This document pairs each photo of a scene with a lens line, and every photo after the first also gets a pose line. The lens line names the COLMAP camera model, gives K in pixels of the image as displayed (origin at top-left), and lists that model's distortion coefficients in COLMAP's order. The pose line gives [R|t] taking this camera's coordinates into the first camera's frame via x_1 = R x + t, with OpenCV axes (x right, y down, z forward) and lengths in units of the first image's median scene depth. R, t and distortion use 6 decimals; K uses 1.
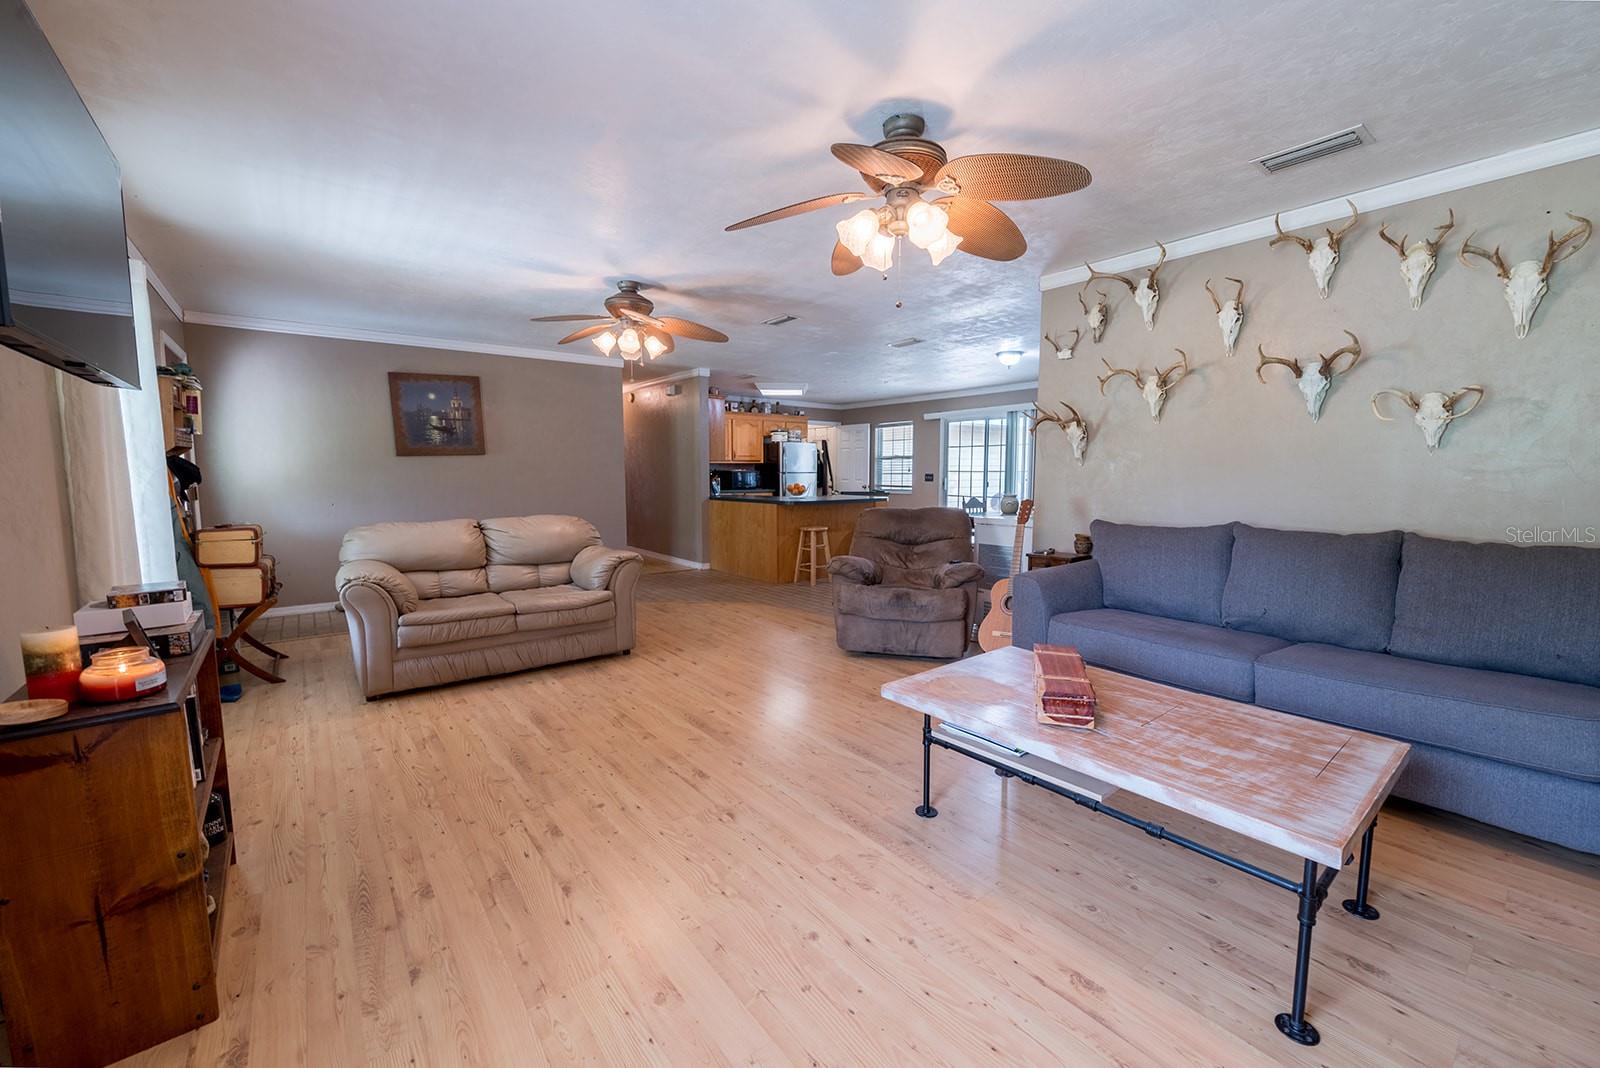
lens RADIAL K [[644.1, 0, 808.4], [0, 644.1, 531.5], [0, 0, 1]] dist [-0.002671, -0.000186]
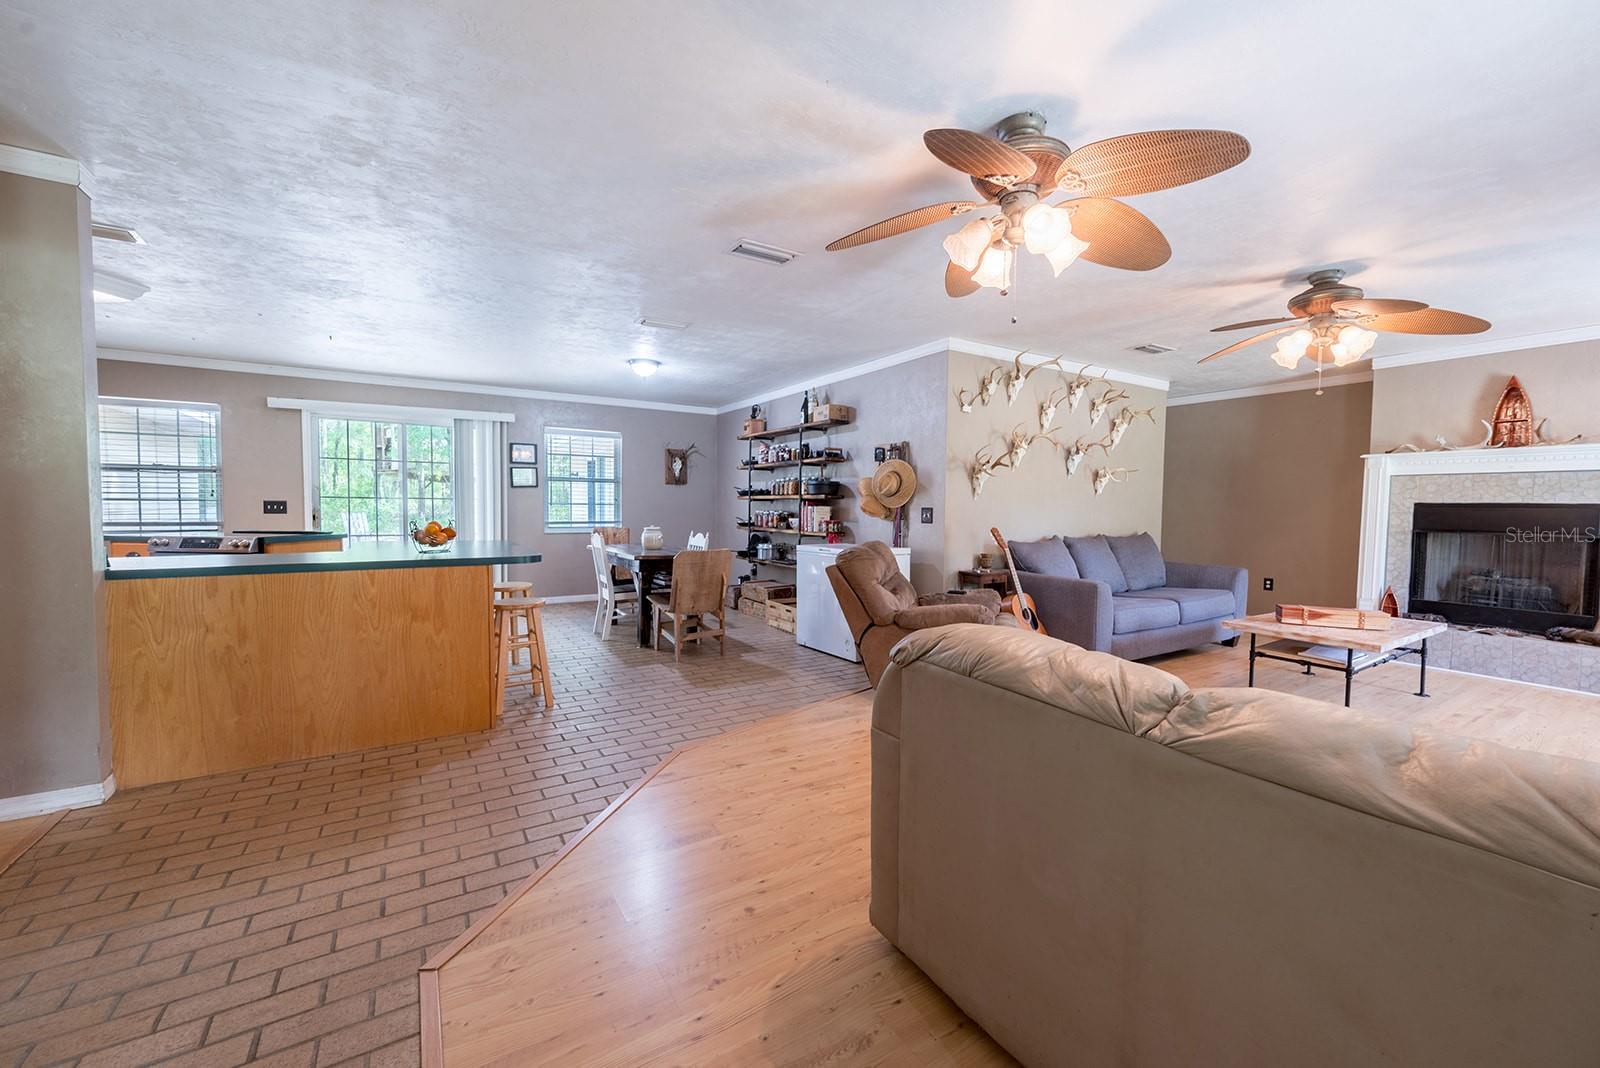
lens RADIAL K [[631.1, 0, 800.0], [0, 631.1, 534.0], [0, 0, 1]] dist [-0.001173, -0.000082]
pose [[0.113921, -0.046557, 0.992398, -0.328400], [0.081031, 0.996009, 0.037424, -0.042574], [-0.990180, 0.076151, 0.117239, 0.467799]]
